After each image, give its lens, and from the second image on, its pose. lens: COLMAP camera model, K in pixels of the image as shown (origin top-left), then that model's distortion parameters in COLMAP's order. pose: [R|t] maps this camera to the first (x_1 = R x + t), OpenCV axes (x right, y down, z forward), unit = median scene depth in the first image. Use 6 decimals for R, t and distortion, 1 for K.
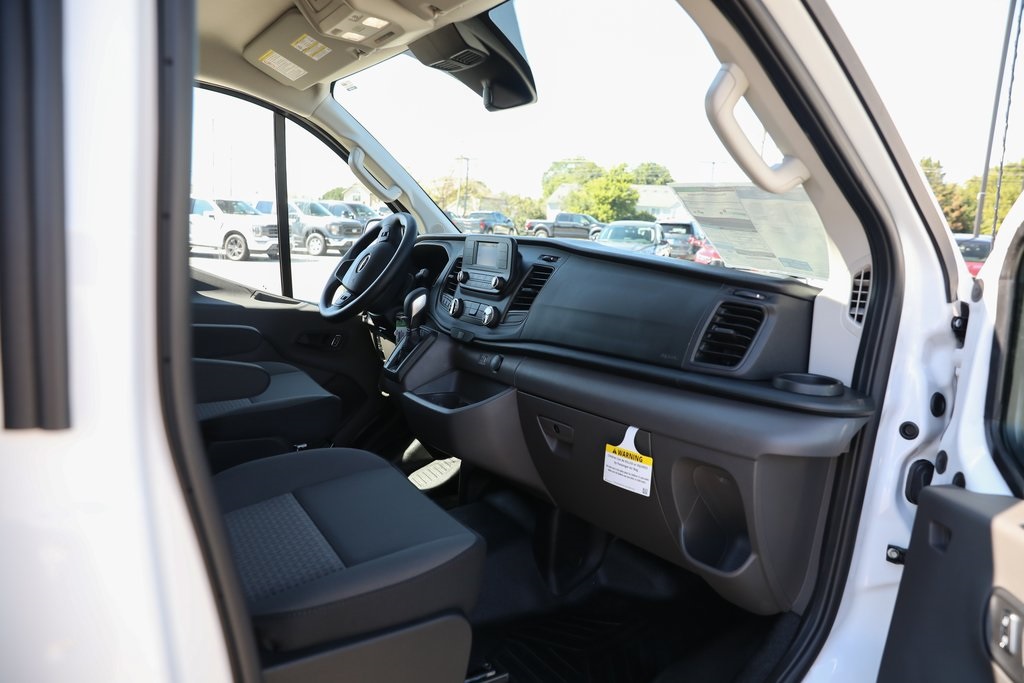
lens RADIAL K [[699.4, 0, 512.0], [0, 699.4, 341.5], [0, 0, 1]] dist [-0.111863, 0.096448]
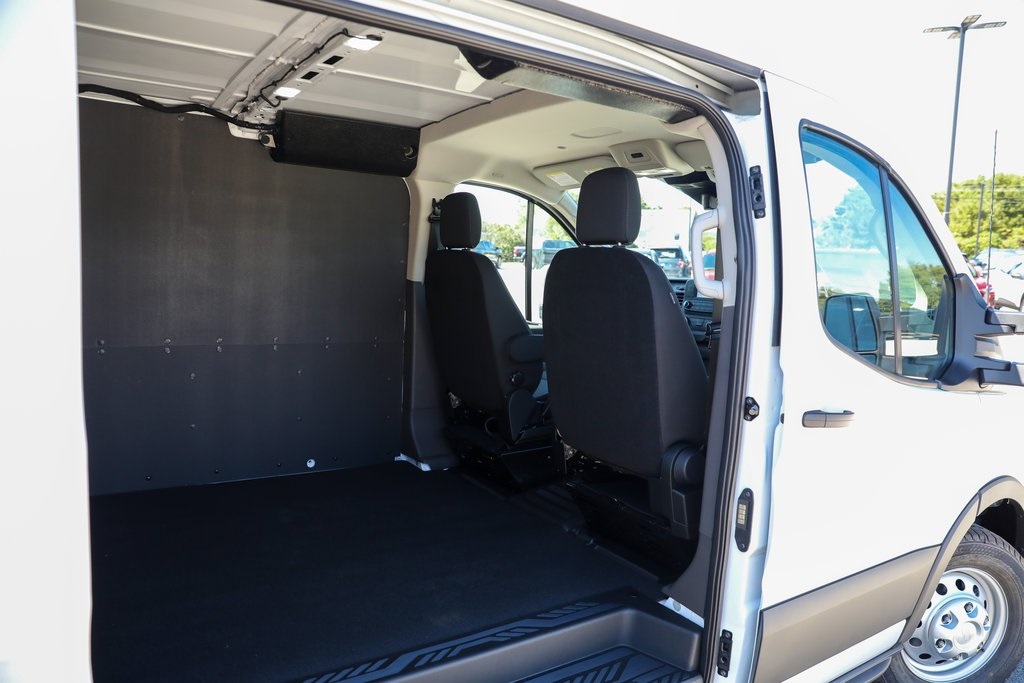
lens RADIAL K [[699.4, 0, 512.0], [0, 699.4, 341.5], [0, 0, 1]] dist [-0.111863, 0.096448]
pose [[0.998902, -0.032221, 0.034020, -0.468034], [0.033459, 0.998774, -0.036472, 0.039234], [-0.032803, 0.037571, 0.998755, -0.576593]]
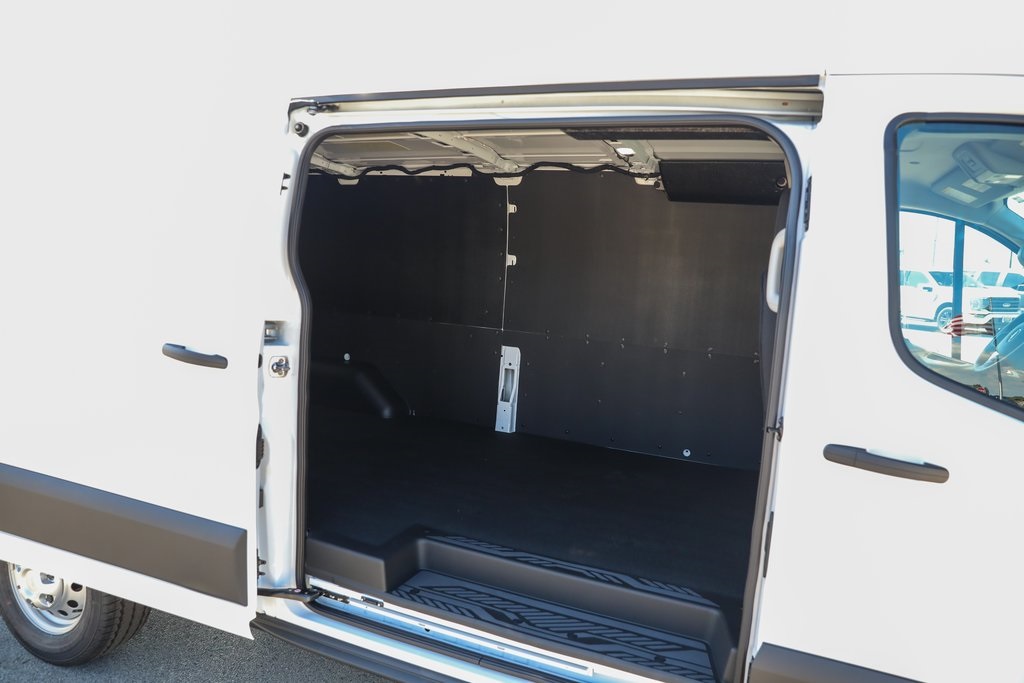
lens RADIAL K [[699.4, 0, 512.0], [0, 699.4, 341.5], [0, 0, 1]] dist [-0.111863, 0.096448]
pose [[0.576246, 0.055091, -0.815417, 0.267536], [-0.137197, 0.990087, -0.030064, 0.064941], [0.805678, 0.129197, 0.578092, -0.479919]]
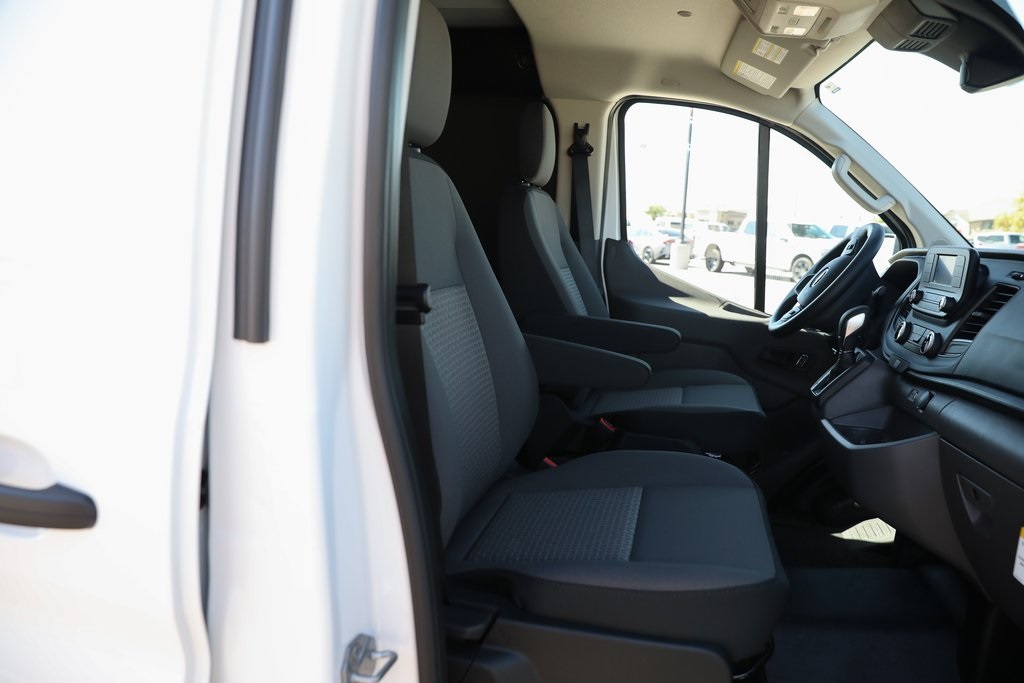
lens RADIAL K [[699.4, 0, 512.0], [0, 699.4, 341.5], [0, 0, 1]] dist [-0.111863, 0.096448]
pose [[0.703773, 0.103751, -0.702808, 0.137610], [-0.128003, 0.991607, 0.018206, 0.006955], [0.698798, 0.077148, 0.711147, 0.069033]]
